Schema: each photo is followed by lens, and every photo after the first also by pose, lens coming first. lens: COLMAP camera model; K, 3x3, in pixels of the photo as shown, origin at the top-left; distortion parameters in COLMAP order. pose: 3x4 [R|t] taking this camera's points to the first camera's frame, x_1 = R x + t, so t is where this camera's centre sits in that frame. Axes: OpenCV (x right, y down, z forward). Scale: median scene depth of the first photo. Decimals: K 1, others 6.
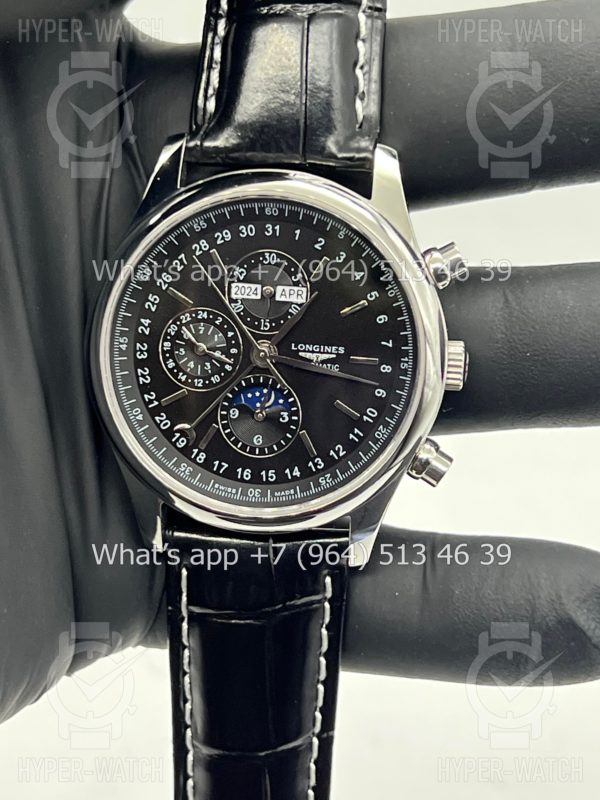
lens RADIAL K [[1839.6, 0, 299.5], [0, 1839.6, 400.3], [0, 0, 1]] dist [0.141172, 0.000000]
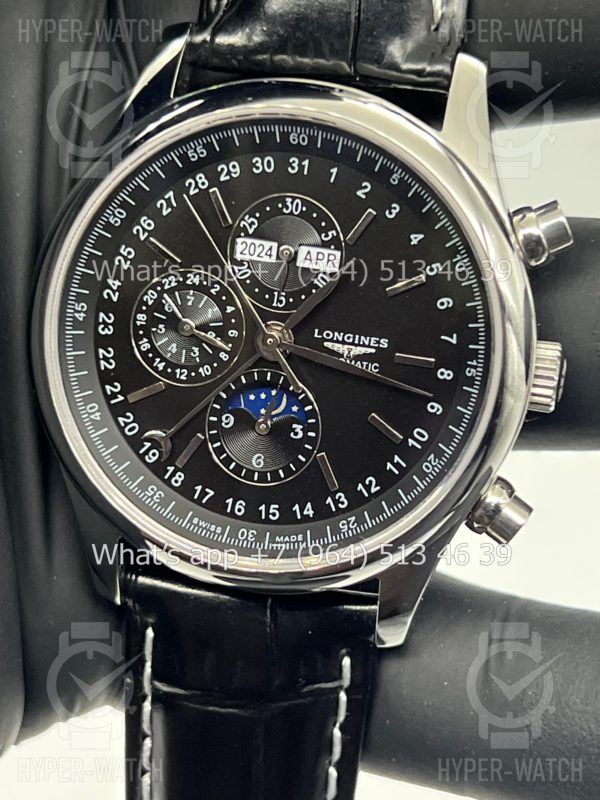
lens RADIAL K [[1839.6, 0, 300.8], [0, 1839.6, 399.1], [0, 0, 1]] dist [0.141172, 0.000000]
pose [[0.993899, 0.075066, -0.080812, 0.049462], [-0.074277, 0.997156, 0.012734, -0.012449], [0.081538, -0.006654, 0.996648, 0.294170]]
